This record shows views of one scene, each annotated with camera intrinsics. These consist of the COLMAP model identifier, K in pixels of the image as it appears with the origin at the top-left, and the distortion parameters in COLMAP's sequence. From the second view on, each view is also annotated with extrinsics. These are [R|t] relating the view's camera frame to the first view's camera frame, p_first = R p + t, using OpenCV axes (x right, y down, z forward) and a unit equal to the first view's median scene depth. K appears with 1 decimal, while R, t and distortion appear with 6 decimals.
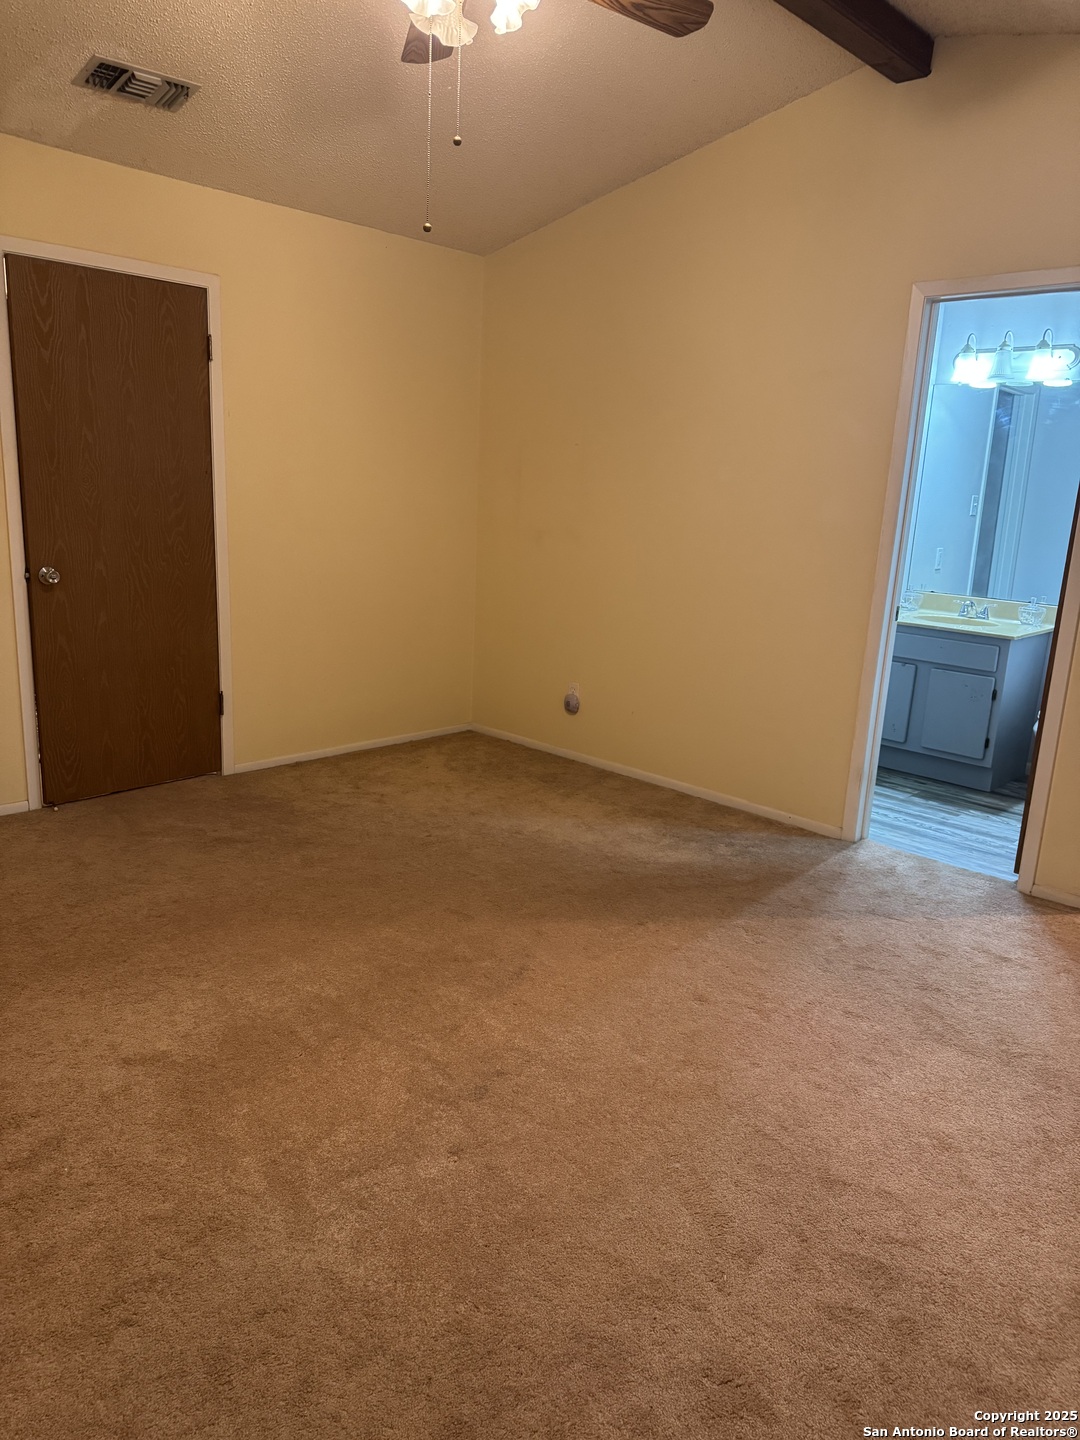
lens RADIAL K [[1009.4, 0, 540.0], [0, 1009.4, 720.0], [0, 0, 1]] dist [0.105393, -0.162062]
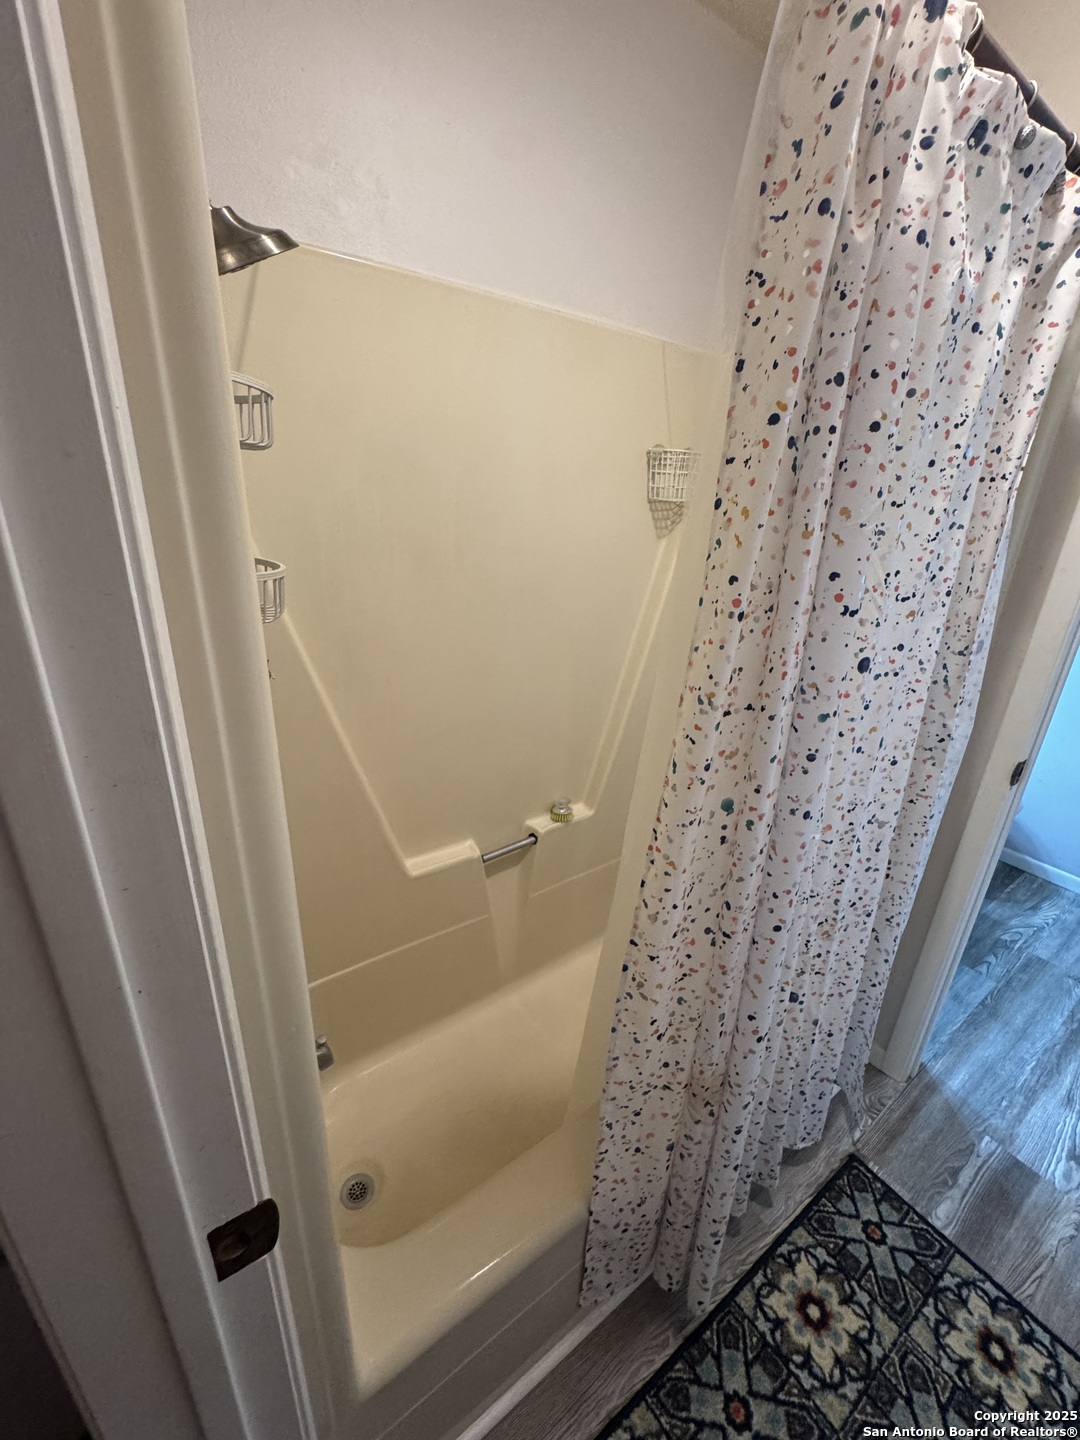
lens RADIAL K [[578.4, 0, 541.9], [0, 578.4, 720.2], [0, 0, 1]] dist [-0.003116, -0.000243]
pose [[0.177702, -0.384735, 0.905760, 0.006906], [0.186591, 0.916885, 0.352853, -0.306422], [-0.966233, 0.106304, 0.234720, 1.252780]]
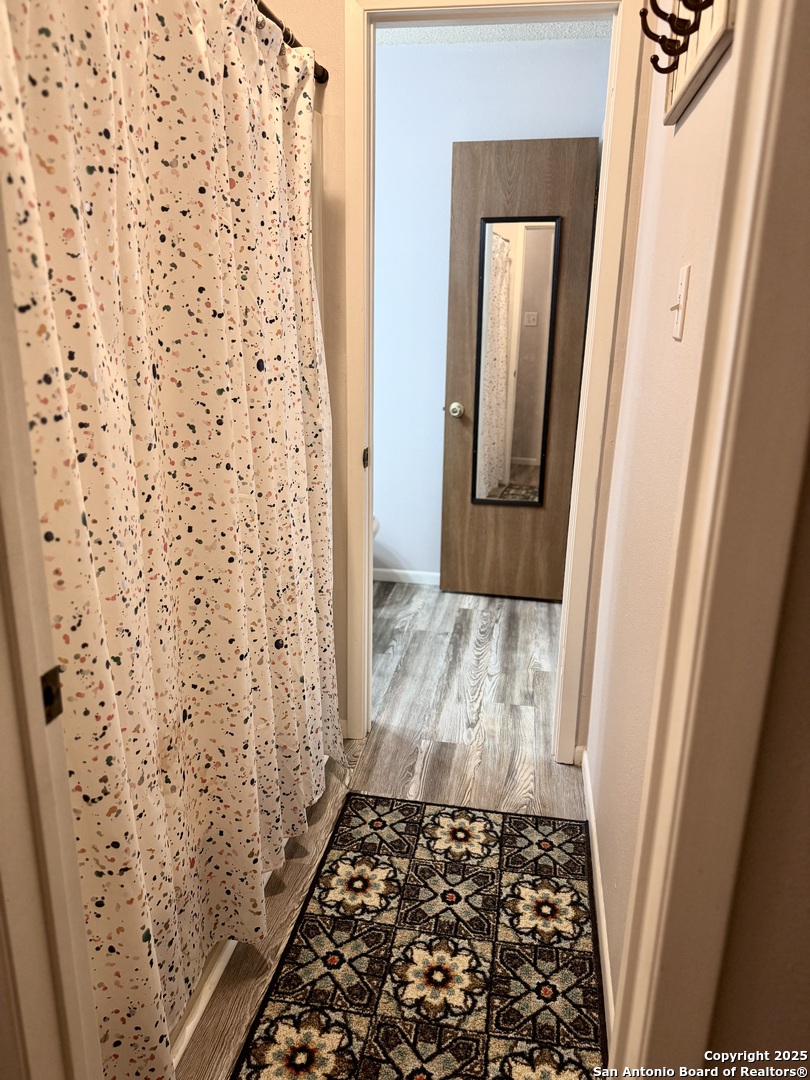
lens RADIAL K [[757.1, 0, 405.0], [0, 757.1, 540.0], [0, 0, 1]] dist [0.105393, -0.162062]
pose [[-0.571112, -0.283691, 0.770293, -0.125507], [0.140046, 0.890952, 0.431962, -0.307074], [-0.808838, 0.354575, -0.469104, 1.331916]]
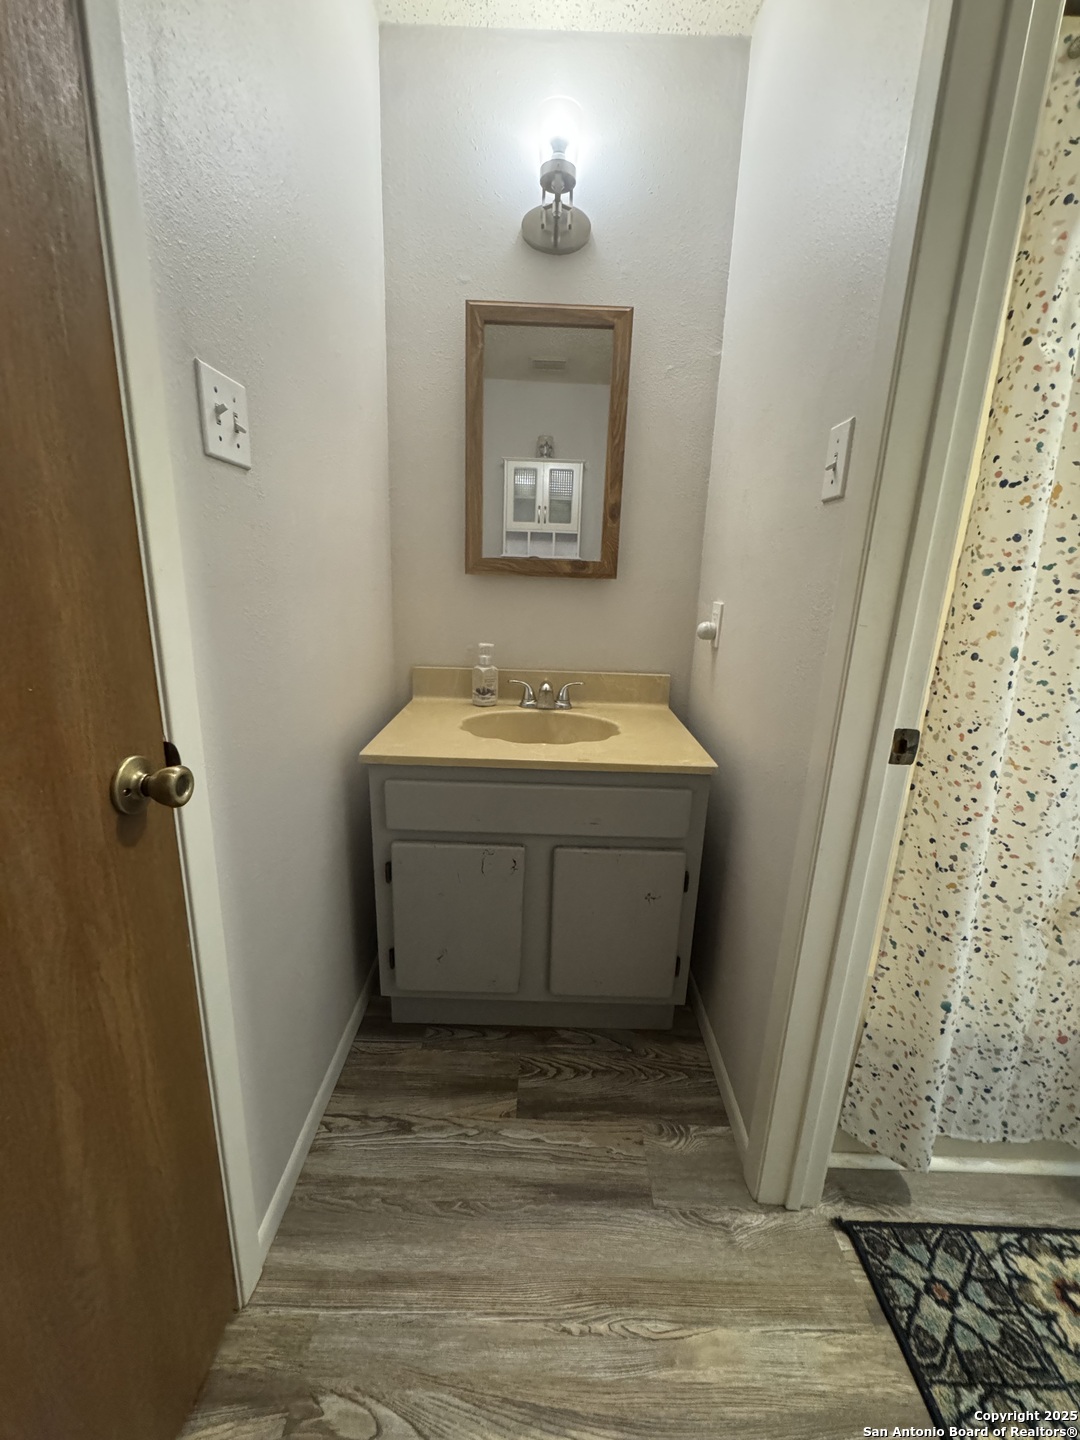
lens RADIAL K [[578.4, 0, 541.9], [0, 578.4, 720.2], [0, 0, 1]] dist [-0.003116, -0.000243]
pose [[0.719676, -0.191233, 0.667455, -0.167380], [0.156241, 0.981271, 0.112679, -0.258548], [-0.676502, 0.023192, 0.736075, 1.266141]]
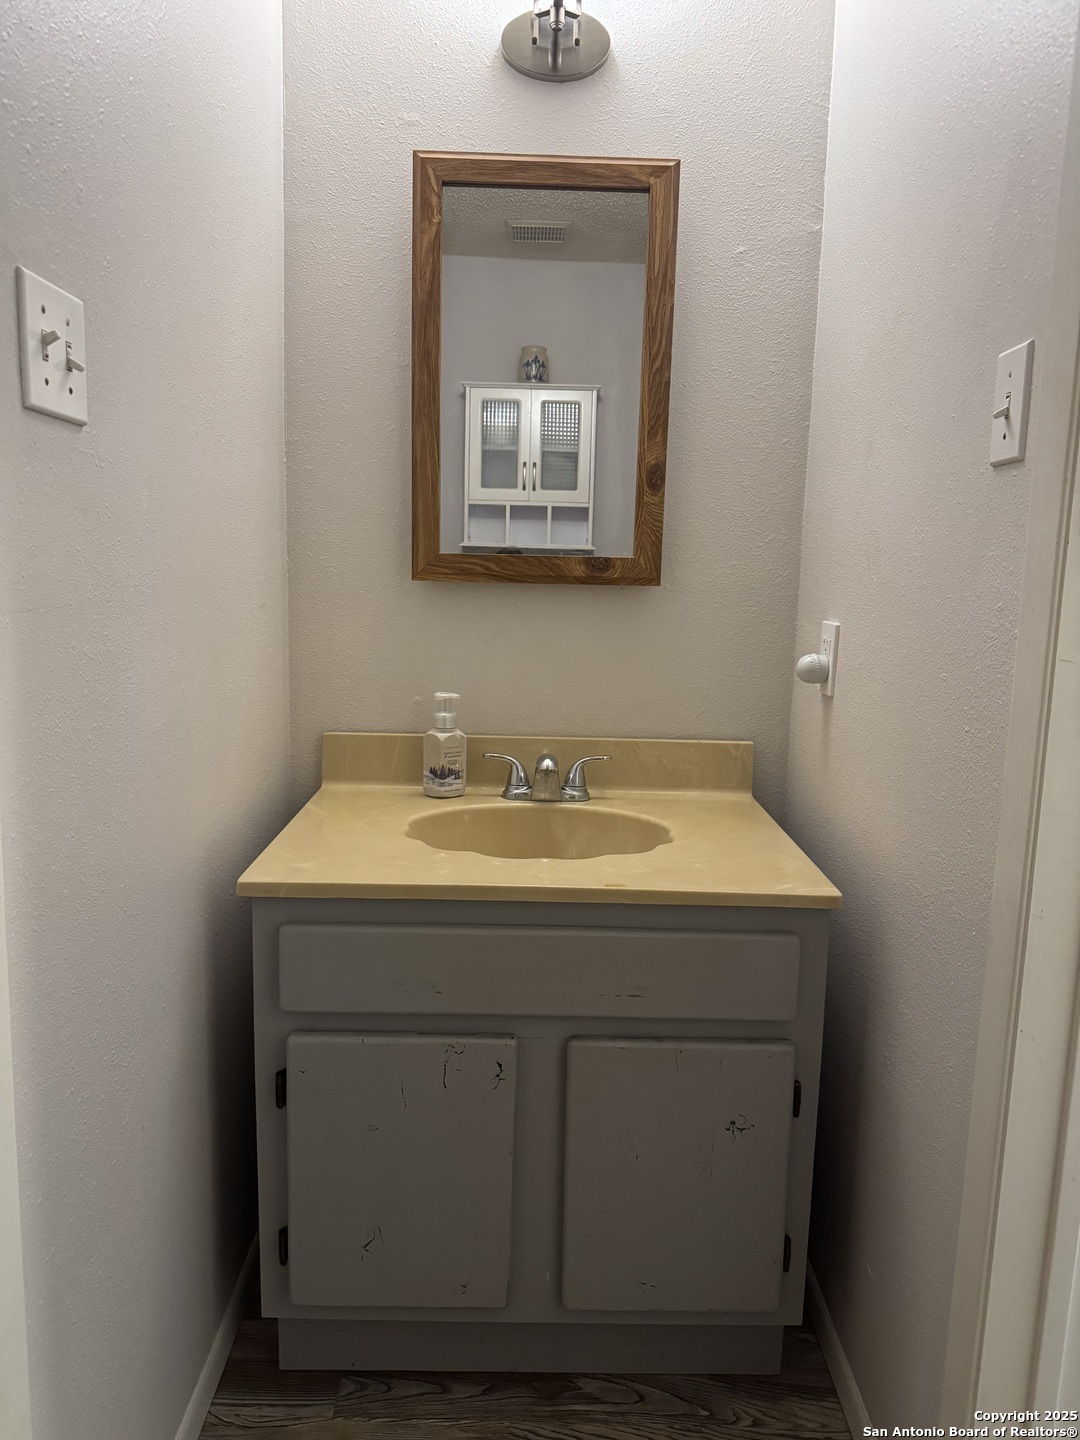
lens RADIAL K [[1009.4, 0, 540.0], [0, 1009.4, 720.0], [0, 0, 1]] dist [0.105393, -0.162062]
pose [[0.709251, -0.130098, 0.692848, -0.182064], [0.165806, 0.986038, 0.015420, -0.260379], [-0.685180, 0.103942, 0.720919, 1.257492]]
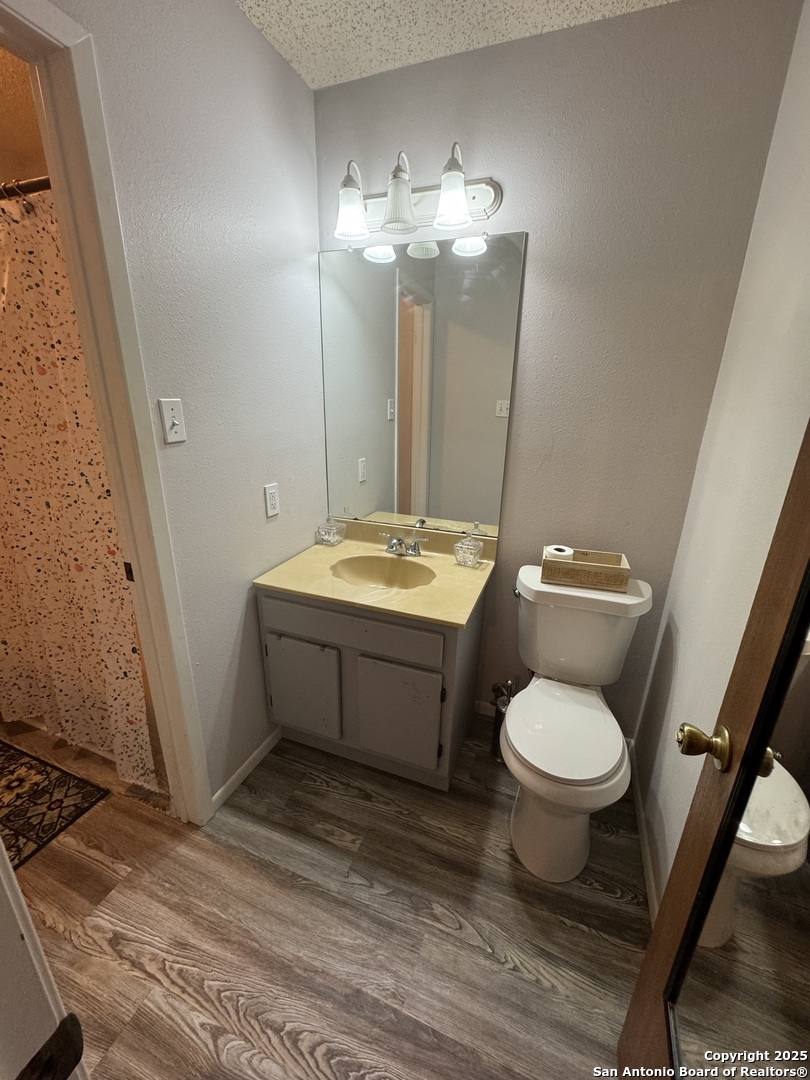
lens RADIAL K [[433.8, 0, 406.5], [0, 433.8, 540.1], [0, 0, 1]] dist [-0.003116, -0.000243]
pose [[0.916113, -0.151800, 0.371070, 0.345277], [0.111941, 0.985588, 0.126828, -0.179140], [-0.384975, -0.074651, 0.919903, 0.787765]]
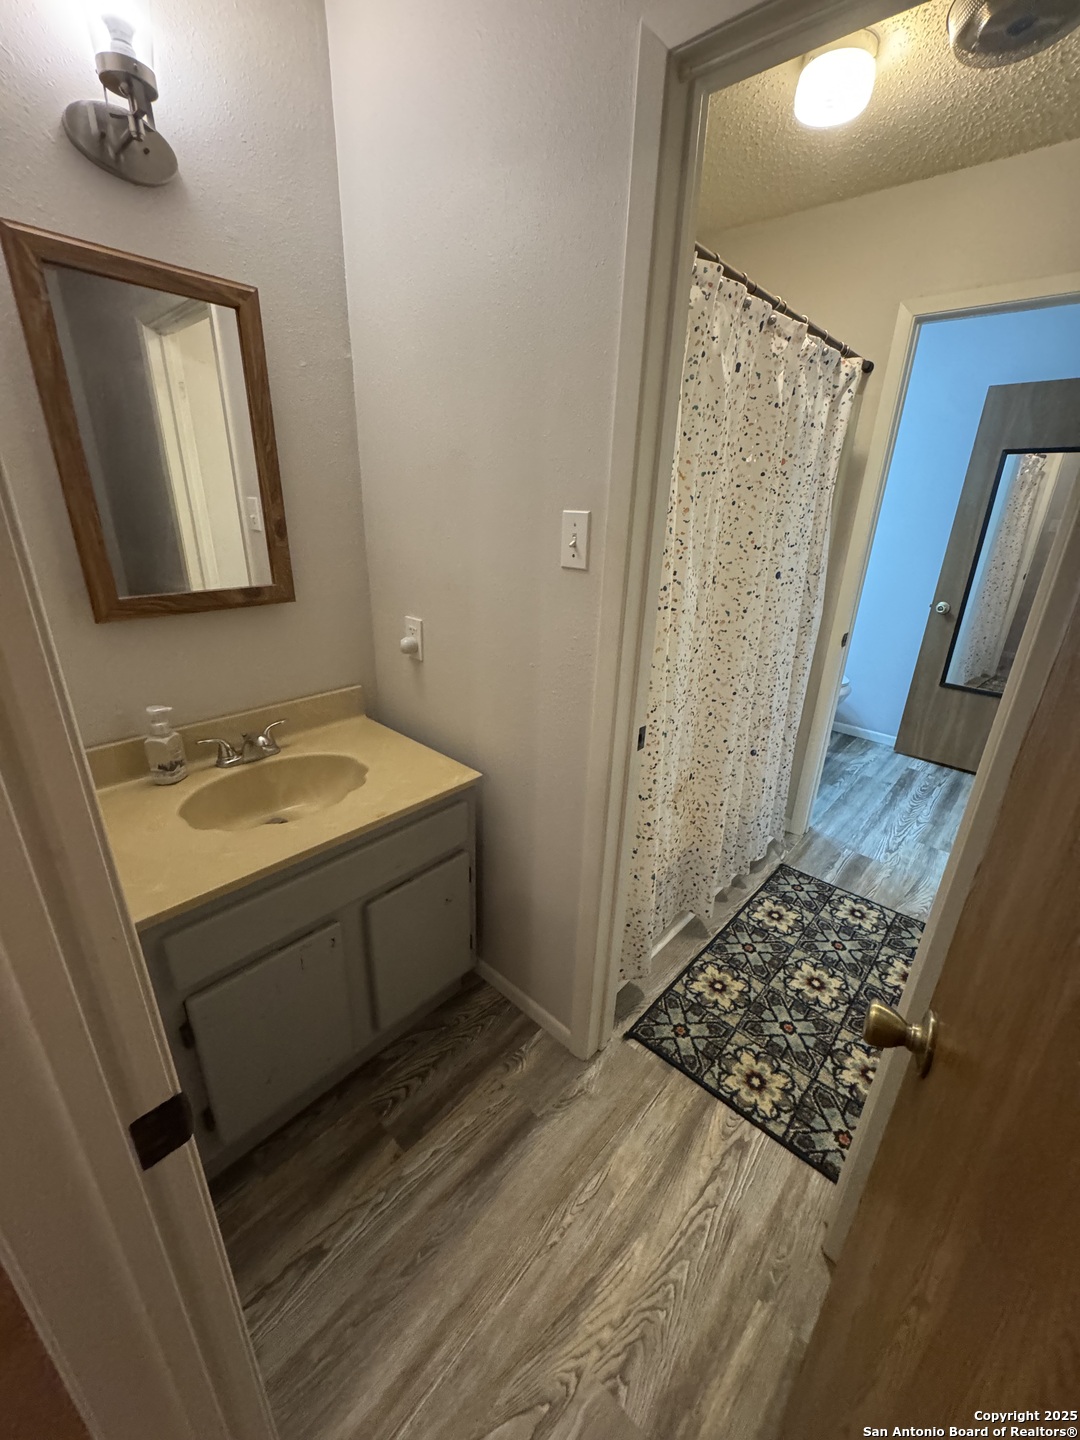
lens RADIAL K [[578.4, 0, 541.9], [0, 578.4, 720.2], [0, 0, 1]] dist [-0.003116, -0.000243]
pose [[-0.041562, -0.403466, 0.914050, -0.210465], [0.193897, 0.894192, 0.403517, -0.344030], [-0.980141, 0.194002, 0.041066, 1.362728]]
